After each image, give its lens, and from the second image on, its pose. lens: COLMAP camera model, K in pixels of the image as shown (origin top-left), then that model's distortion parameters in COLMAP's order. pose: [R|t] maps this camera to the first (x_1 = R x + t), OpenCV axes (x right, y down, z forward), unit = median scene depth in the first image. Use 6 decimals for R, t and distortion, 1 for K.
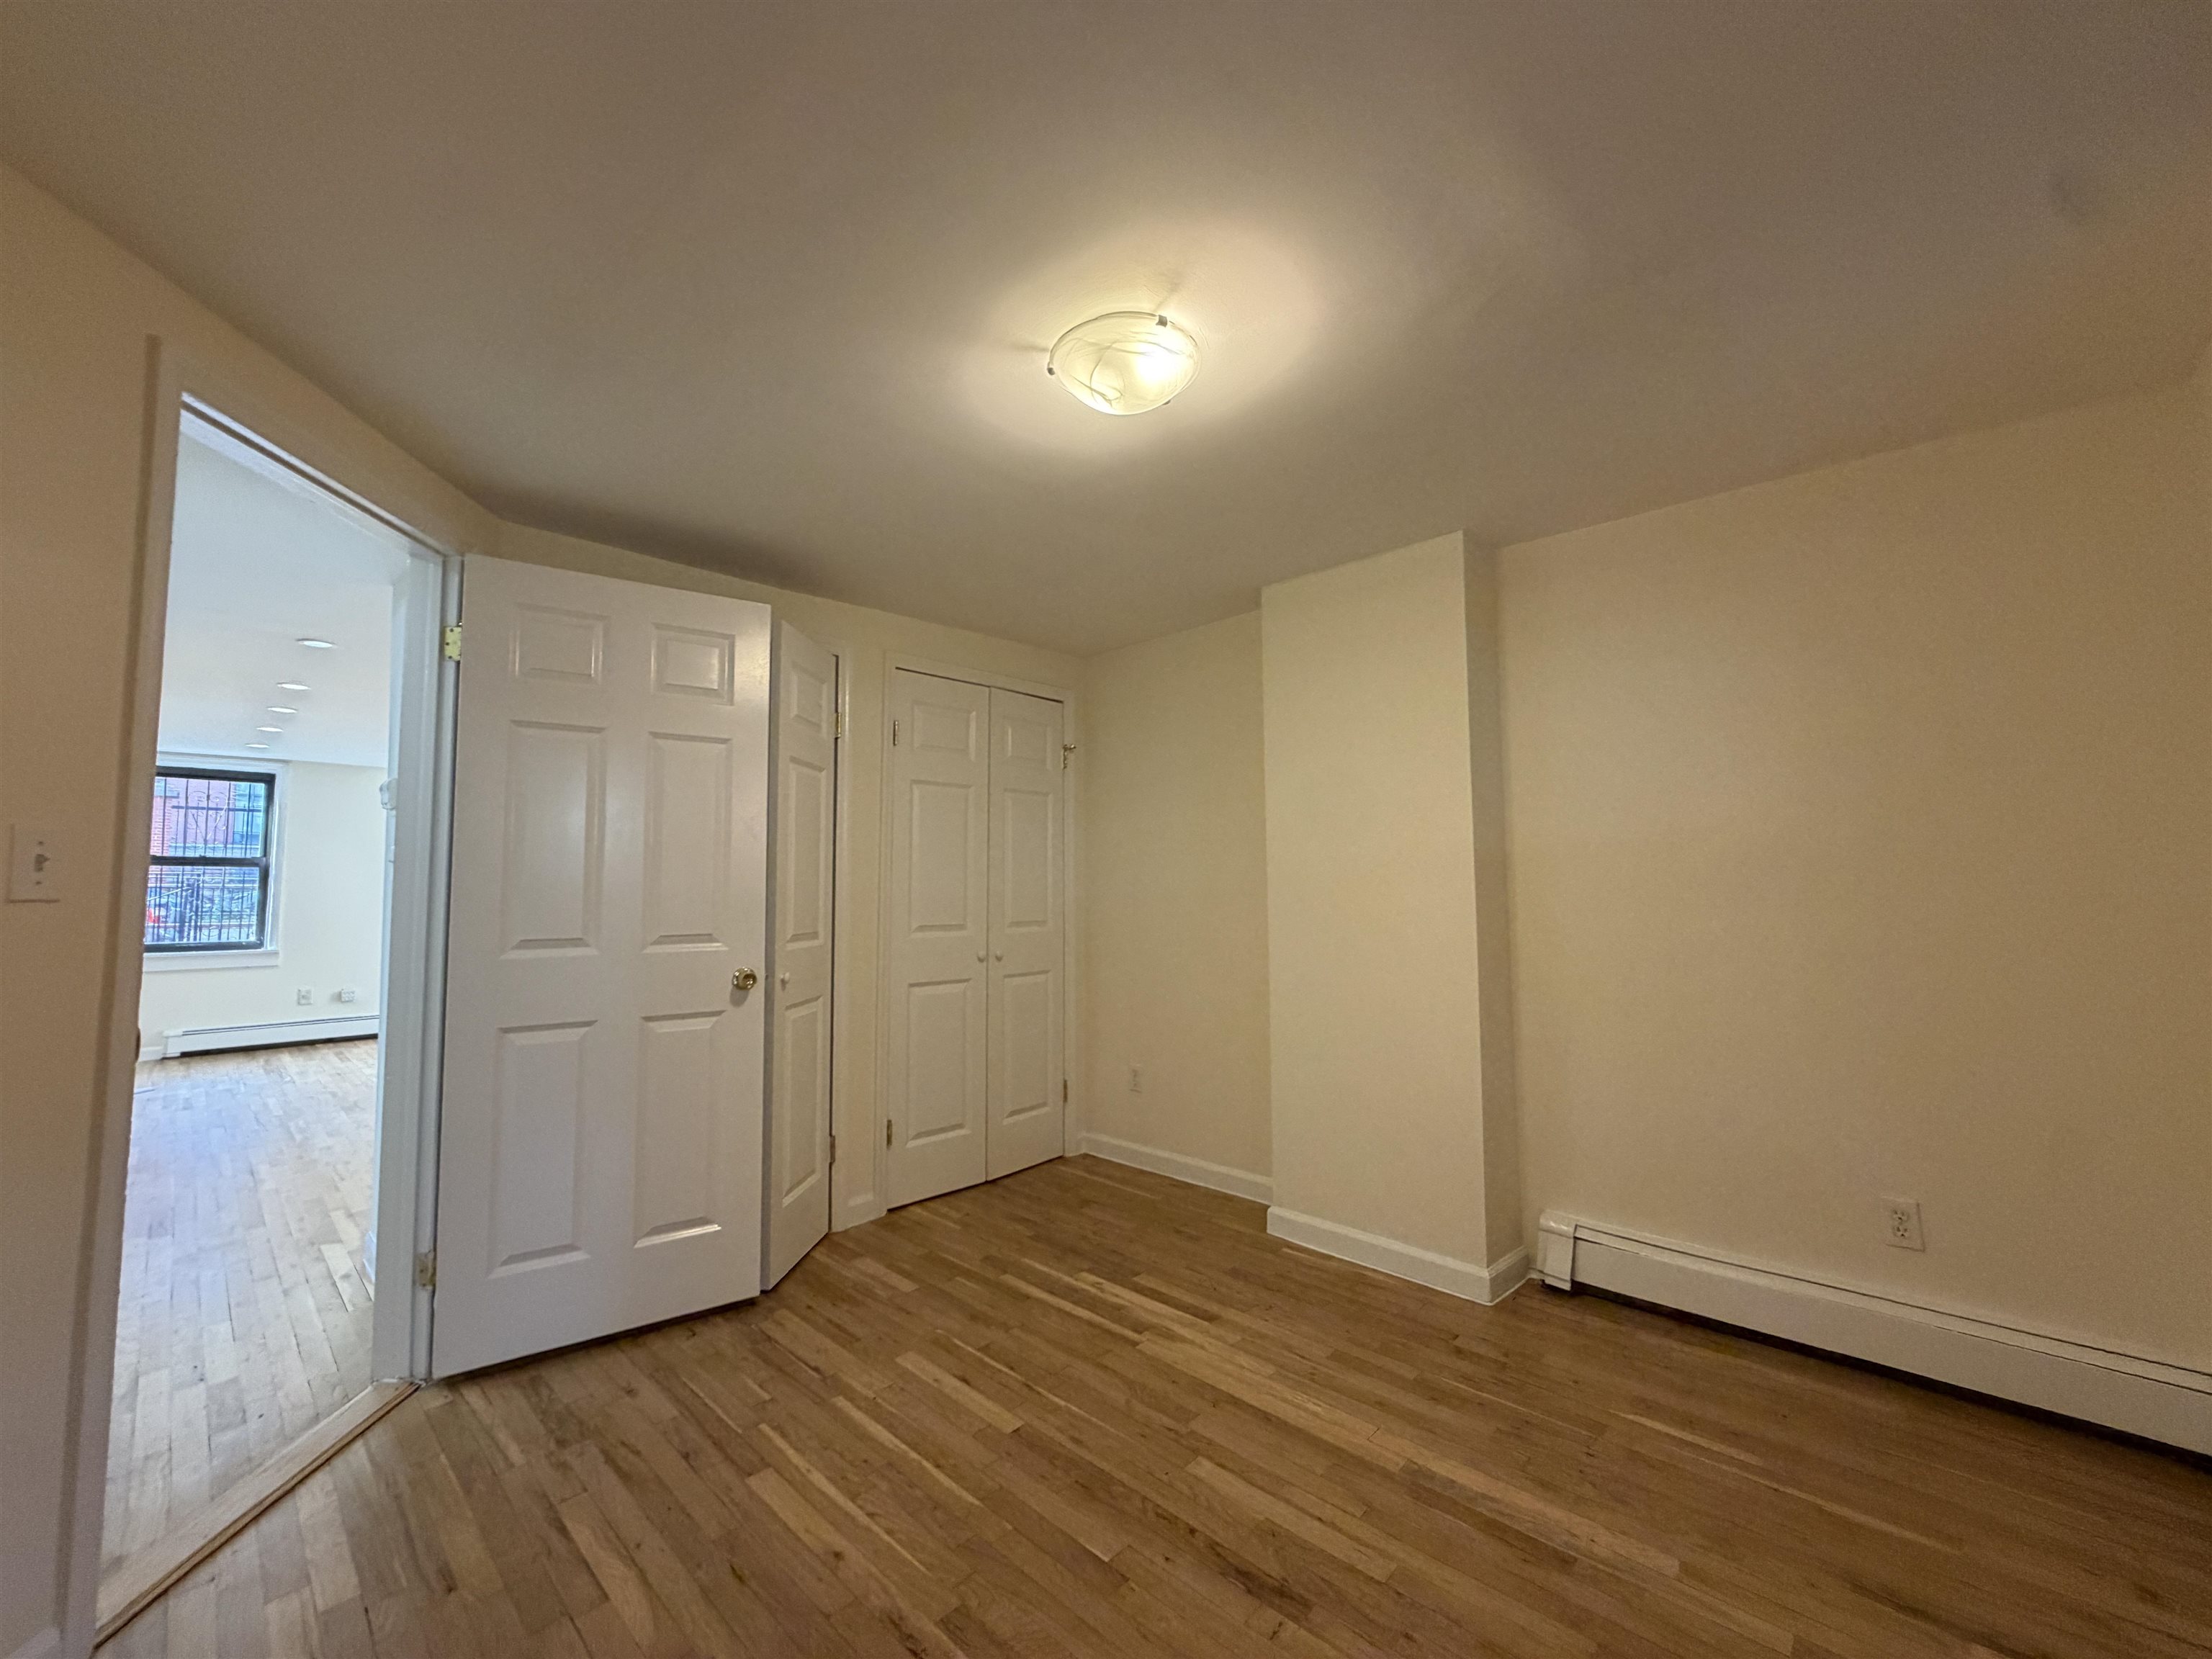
lens RADIAL K [[880.1, 0, 1100.6], [0, 880.1, 832.5], [0, 0, 1]] dist [-0.000782, 0.000288]
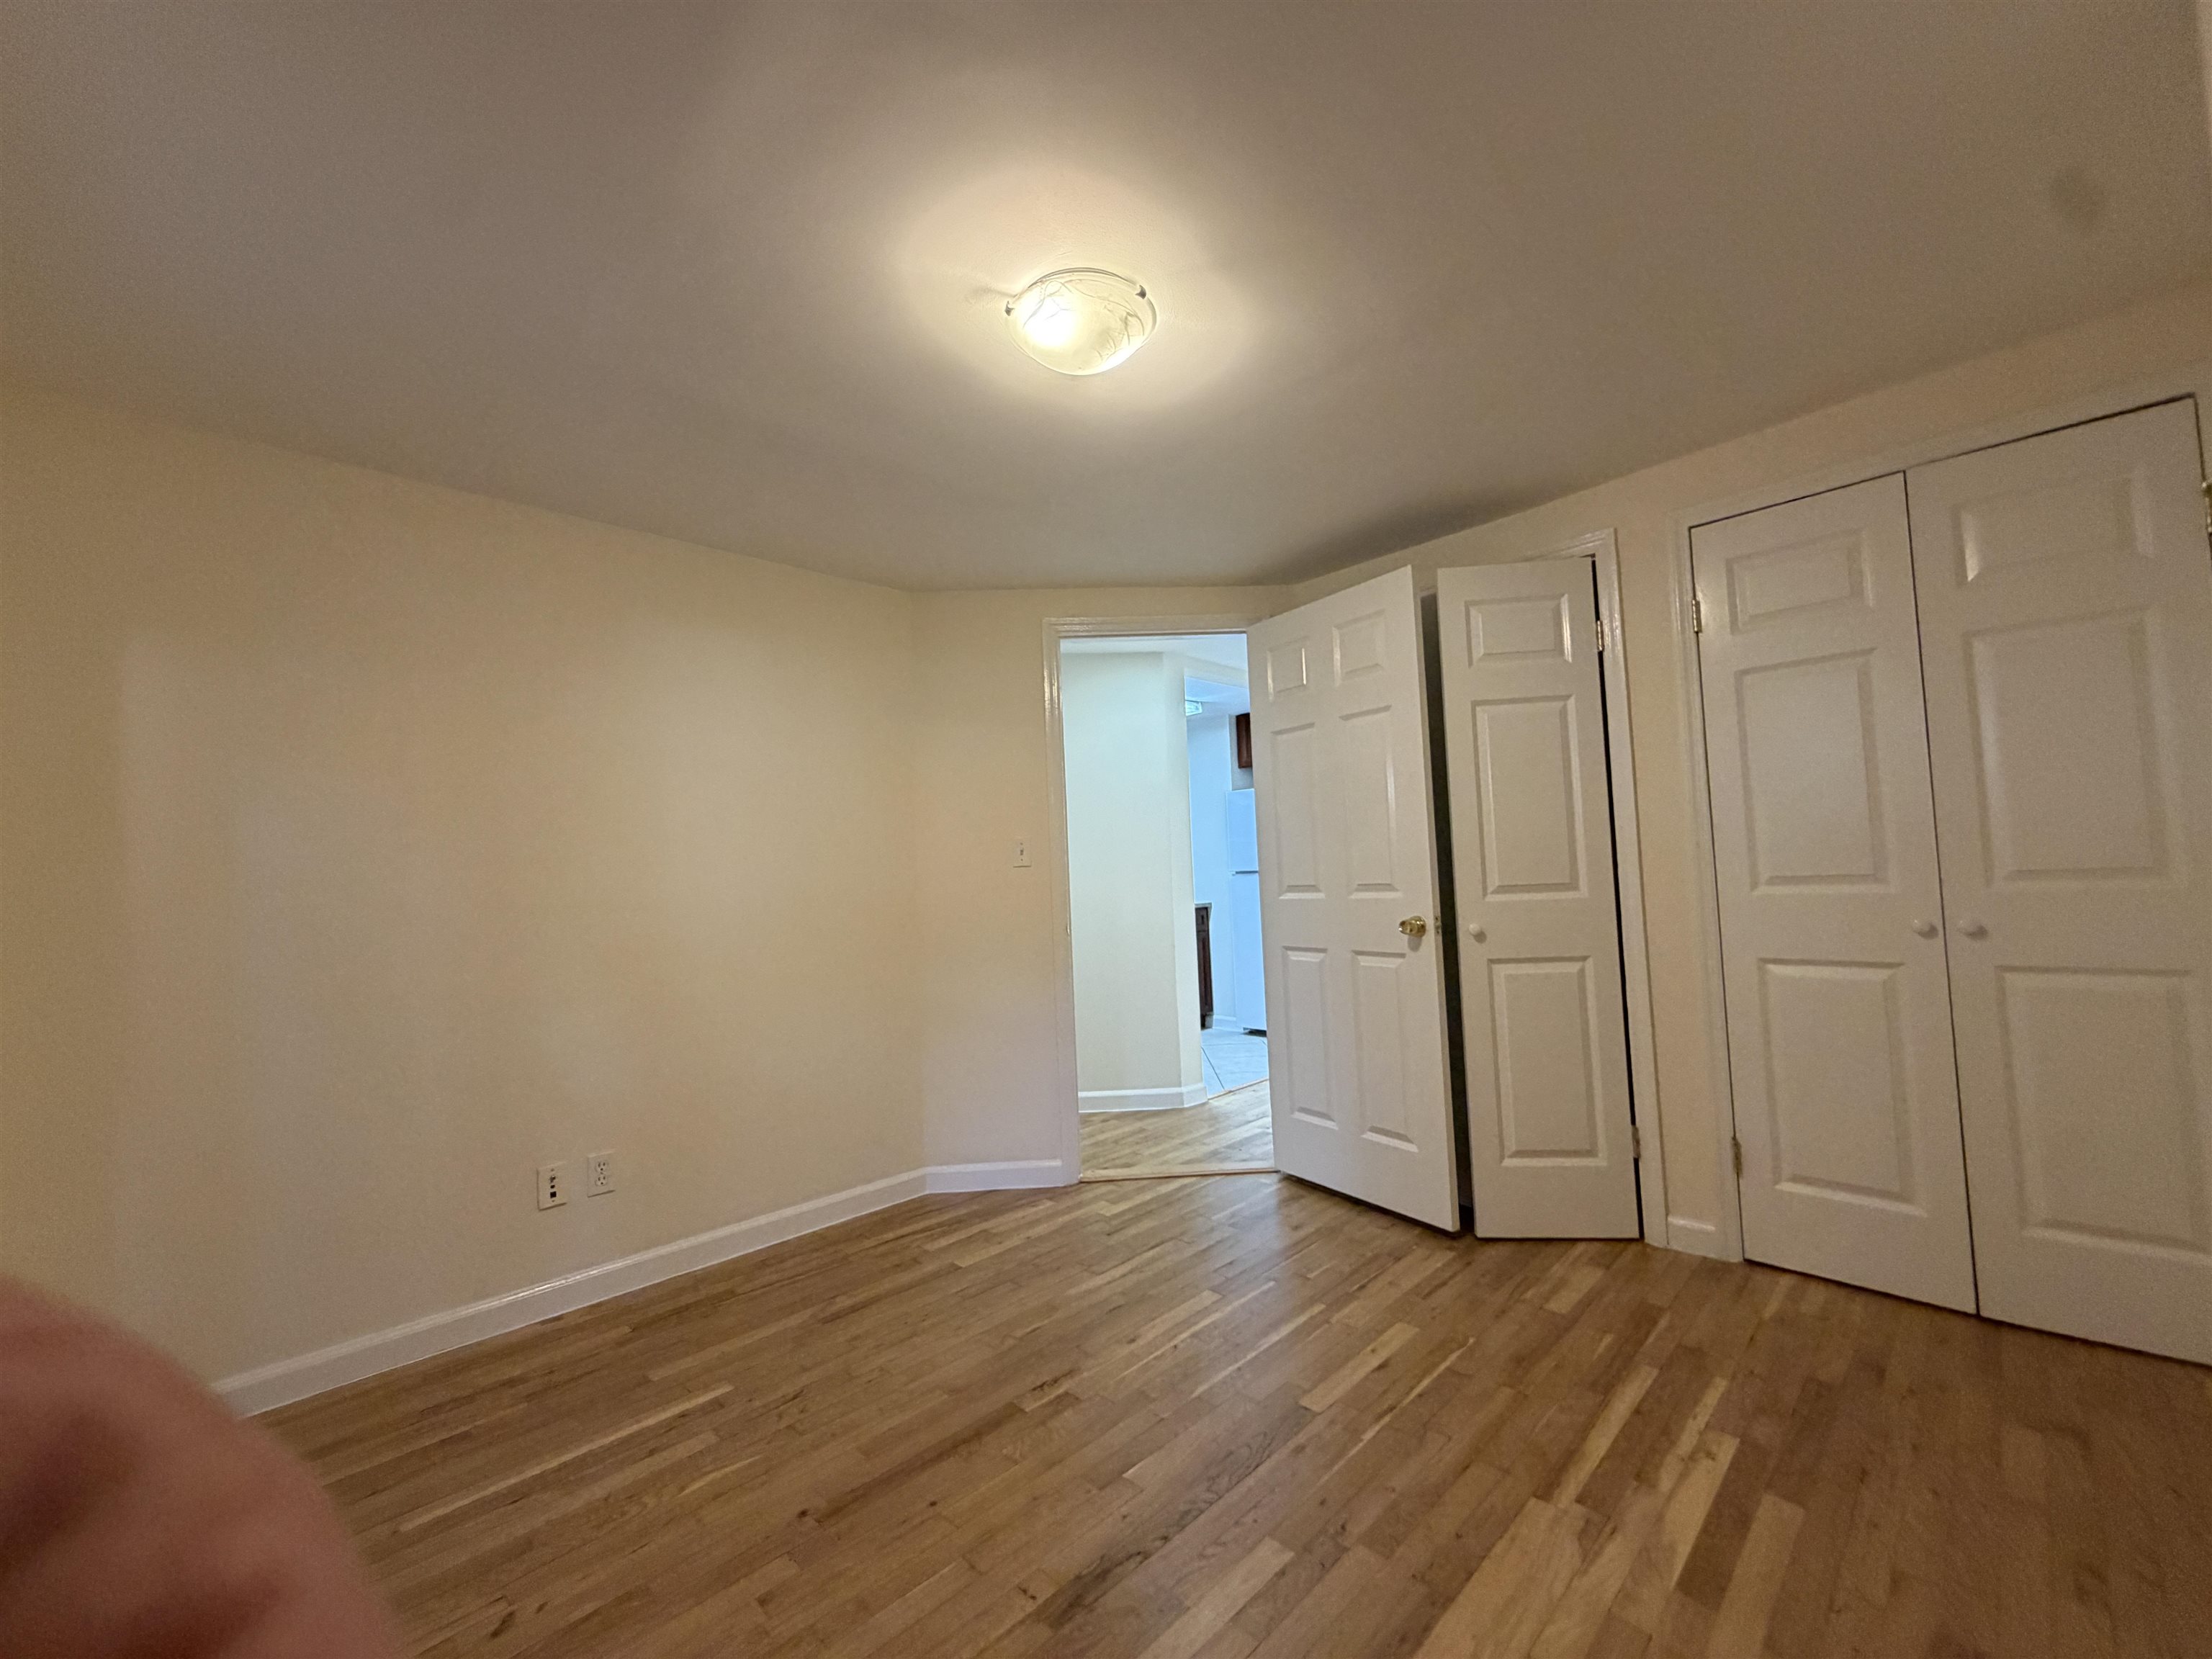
lens RADIAL K [[872.2, 0, 1100.1], [0, 872.2, 840.5], [0, 0, 1]] dist [0.000197, 0.000017]
pose [[-0.032826, -0.034803, -0.998855, 0.731175], [0.106800, 0.993549, -0.038128, 0.069533], [0.993738, -0.107930, -0.028897, 0.729905]]
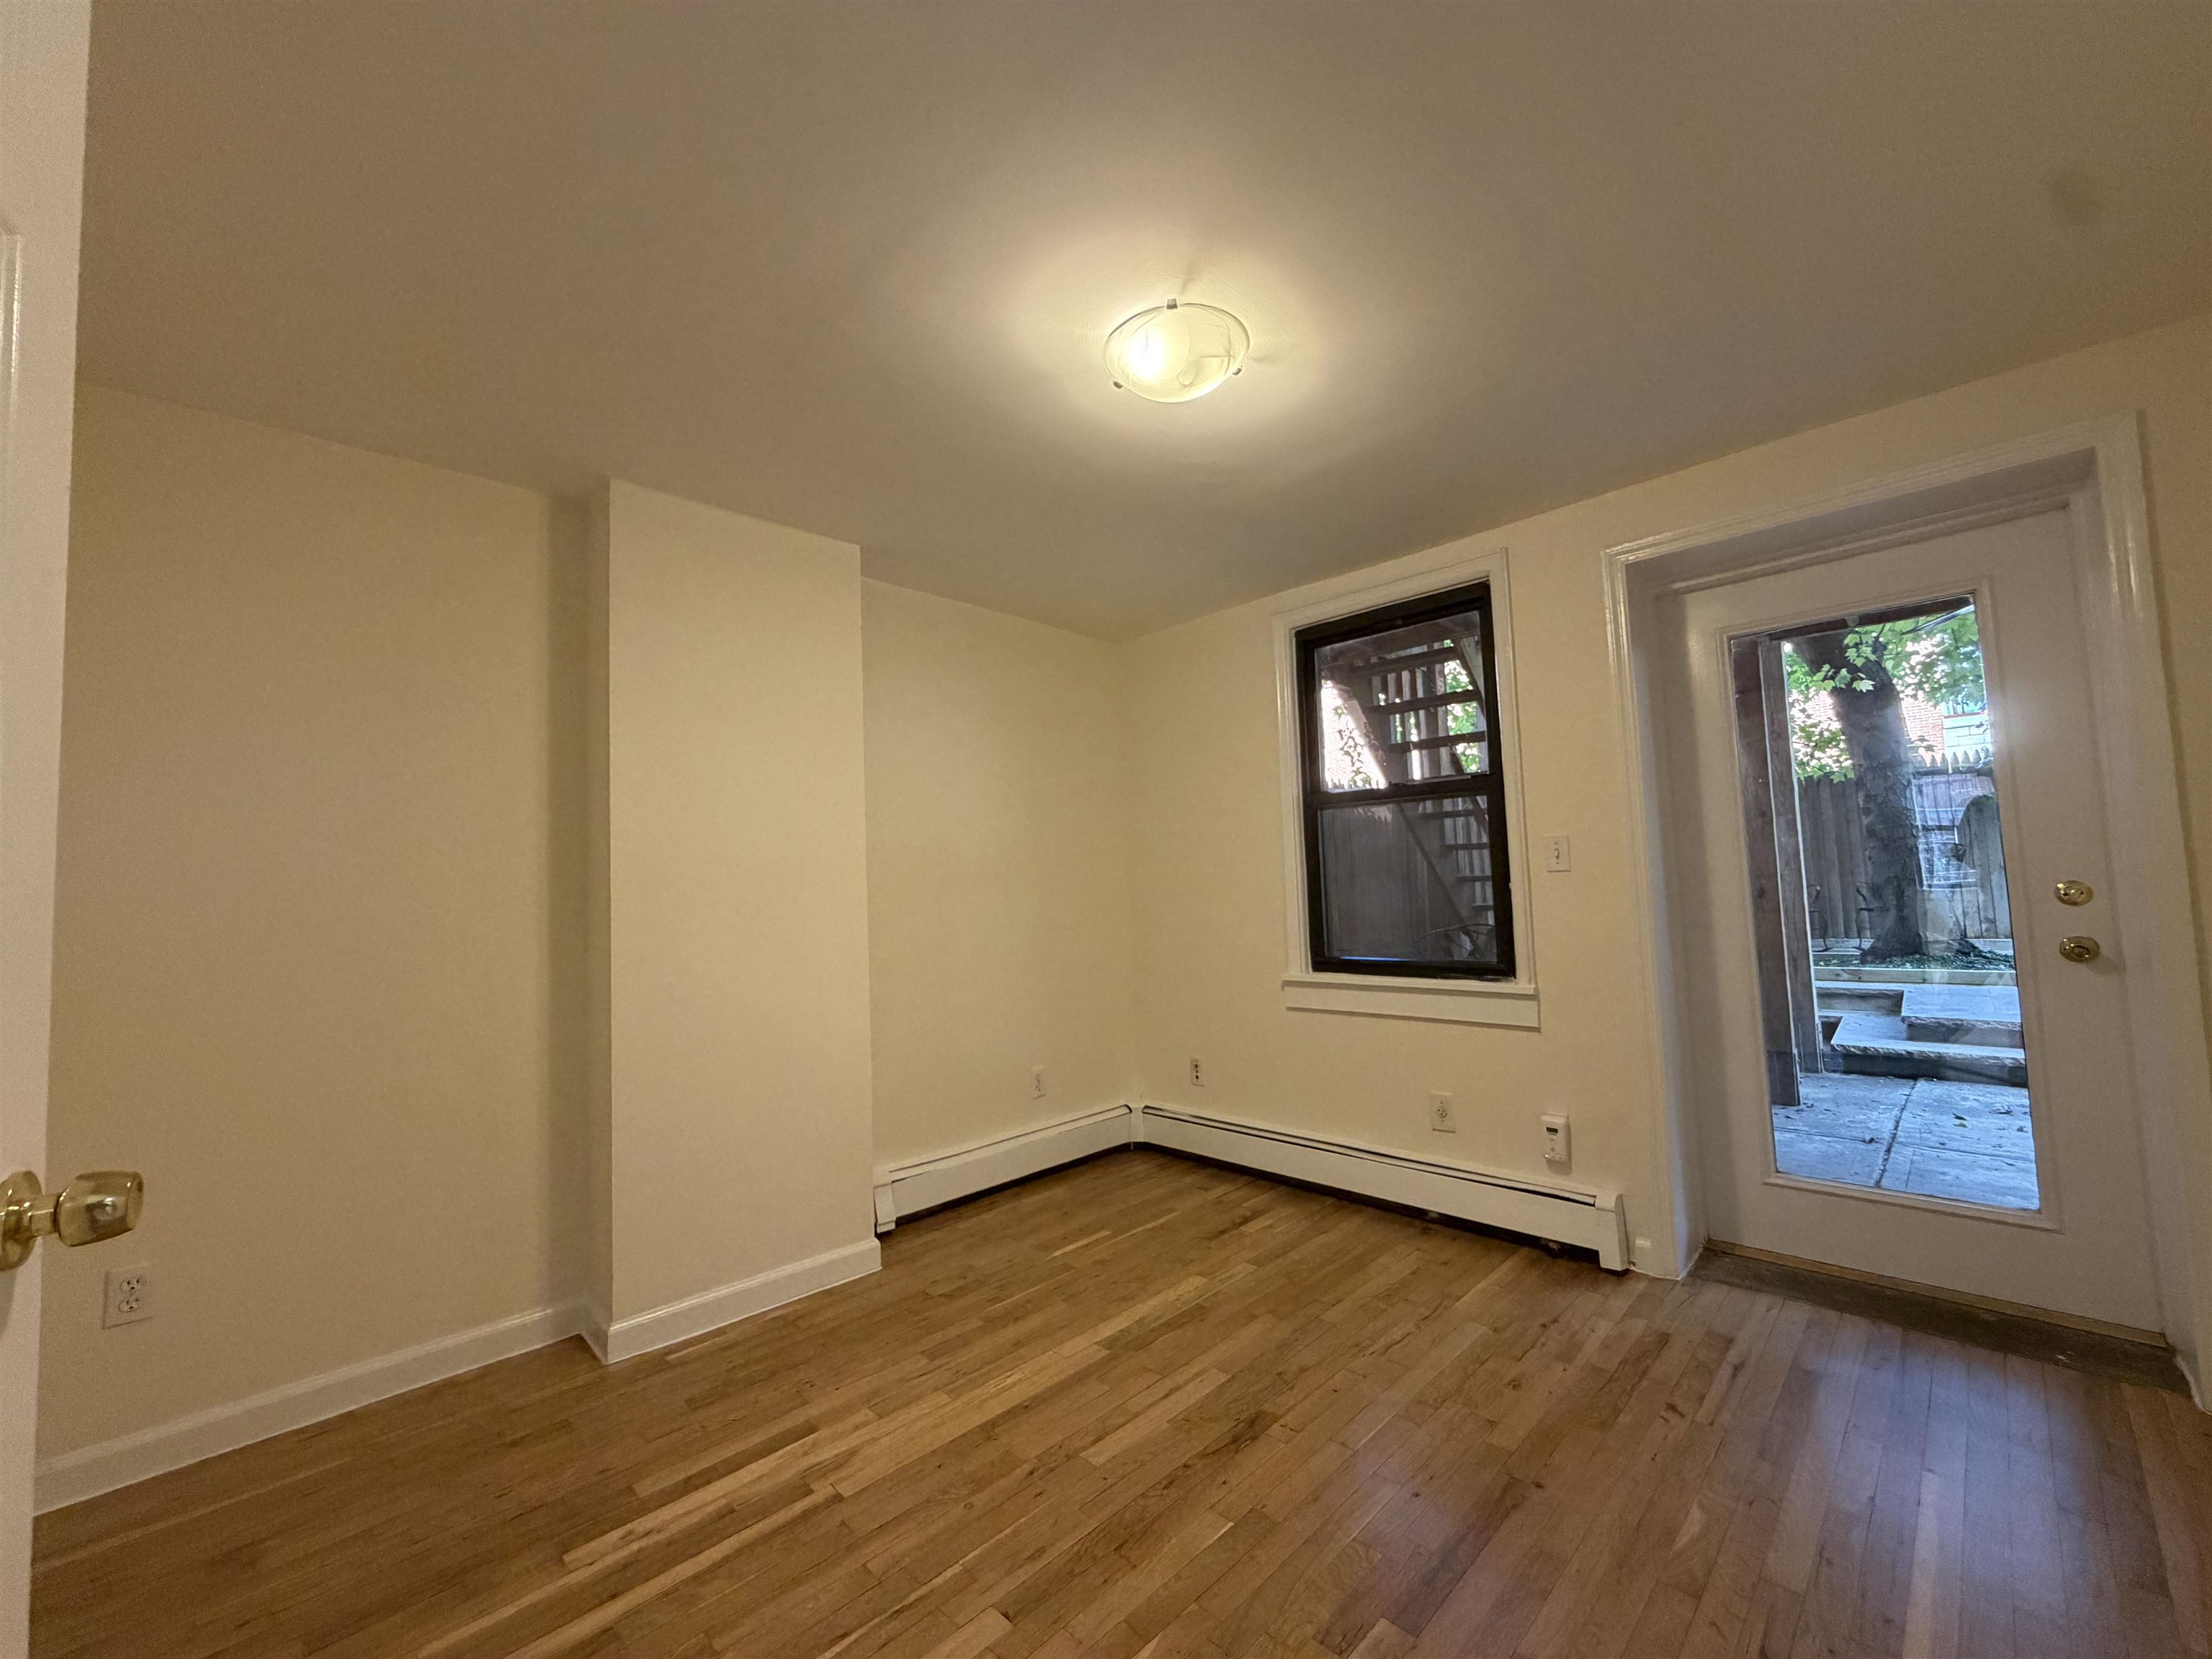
lens RADIAL K [[880.1, 0, 1100.6], [0, 880.1, 832.5], [0, 0, 1]] dist [-0.000782, 0.000288]
pose [[0.024982, 0.071182, 0.997150, -0.713020], [-0.036075, 0.996876, -0.070259, 0.076502], [-0.999037, -0.034217, 0.027472, 0.775180]]
